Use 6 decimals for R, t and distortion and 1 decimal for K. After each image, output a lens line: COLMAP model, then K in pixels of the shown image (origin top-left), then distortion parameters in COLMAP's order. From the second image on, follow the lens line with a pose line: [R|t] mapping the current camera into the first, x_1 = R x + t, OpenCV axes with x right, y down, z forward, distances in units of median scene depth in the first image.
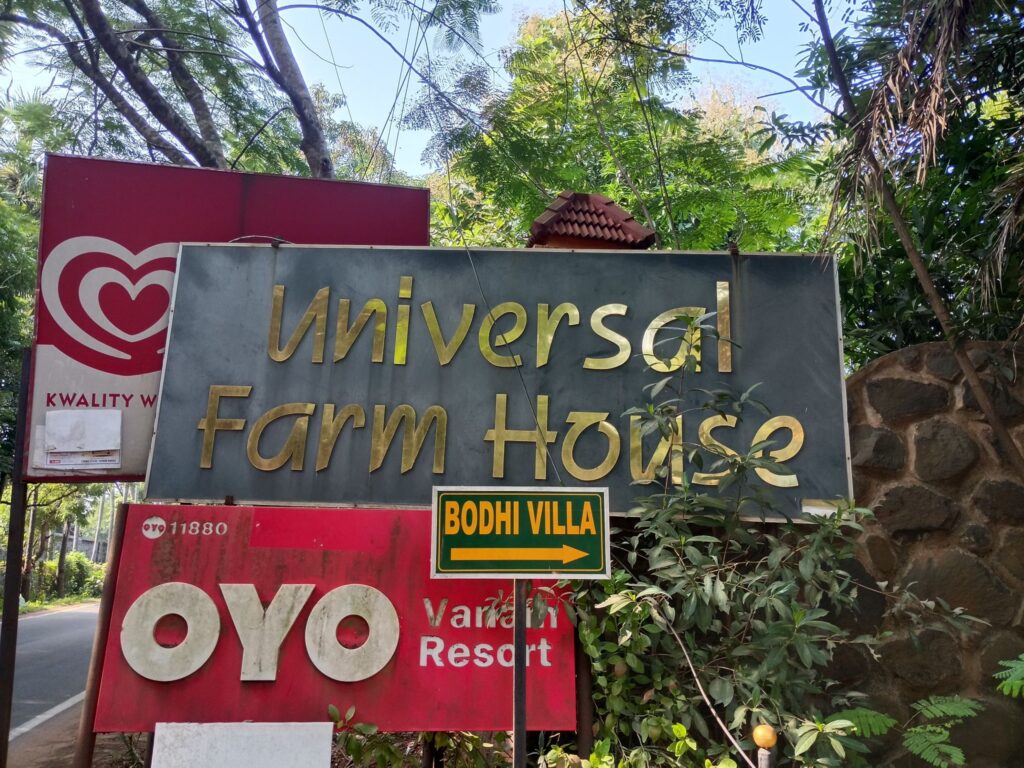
lens RADIAL K [[771.9, 0, 512.0], [0, 771.9, 384.0], [0, 0, 1]] dist [0.011790, -0.029888]
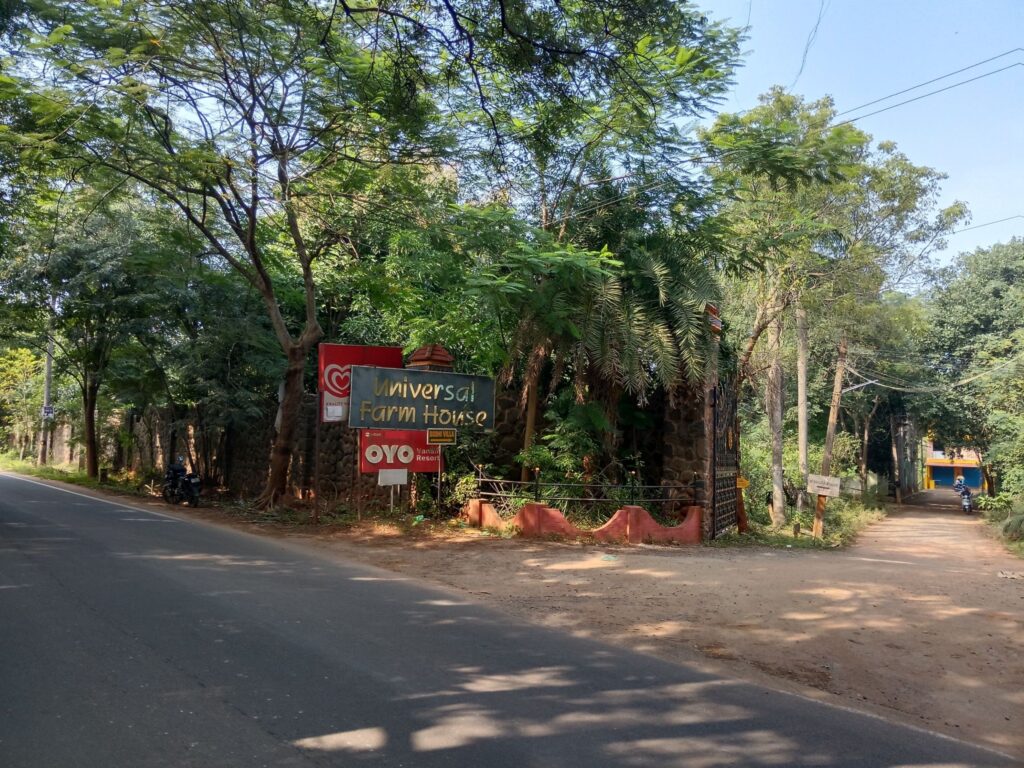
lens RADIAL K [[776.1, 0, 515.0], [0, 776.1, 378.3], [0, 0, 1]] dist [0.108728, -0.176972]
pose [[0.892055, 0.036215, 0.450474, -1.600802], [-0.110615, 0.983962, 0.139941, -0.831474], [-0.438182, -0.174664, 0.881754, -3.211921]]
